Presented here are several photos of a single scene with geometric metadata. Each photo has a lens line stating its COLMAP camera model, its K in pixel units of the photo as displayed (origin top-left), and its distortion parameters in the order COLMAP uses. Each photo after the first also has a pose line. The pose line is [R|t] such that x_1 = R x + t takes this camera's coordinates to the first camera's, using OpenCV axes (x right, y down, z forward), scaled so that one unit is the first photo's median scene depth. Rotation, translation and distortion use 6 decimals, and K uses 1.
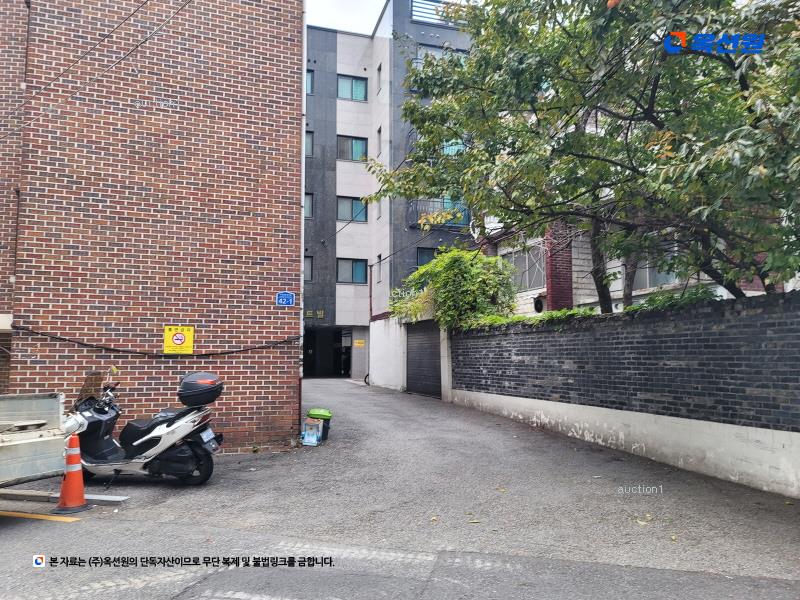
lens RADIAL K [[590.7, 0, 400.0], [0, 590.7, 300.0], [0, 0, 1]] dist [0.073765, -0.001317]
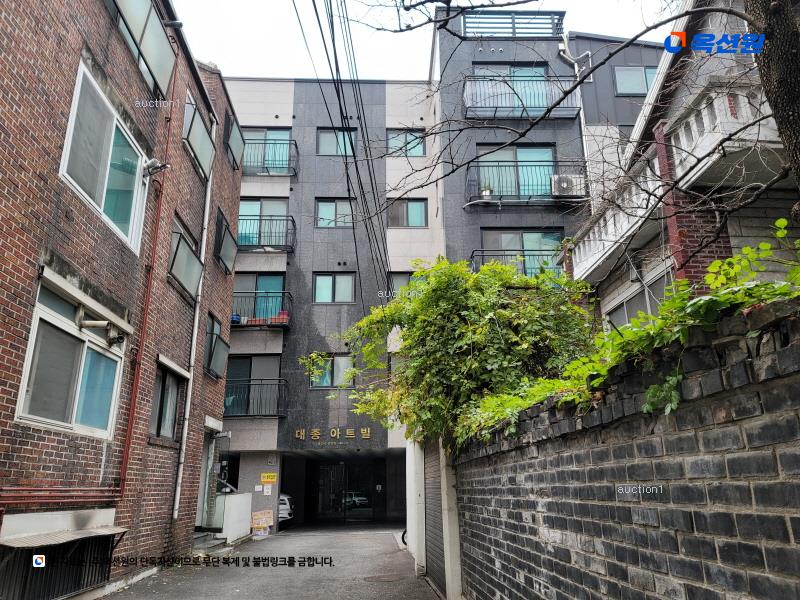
lens RADIAL K [[590.7, 0, 400.0], [0, 590.7, 300.0], [0, 0, 1]] dist [0.073765, -0.001317]
pose [[0.966008, -0.090041, -0.242326, 0.172368], [0.037660, 0.976397, -0.212675, 0.039699], [0.255756, 0.196319, 0.946598, 0.579864]]
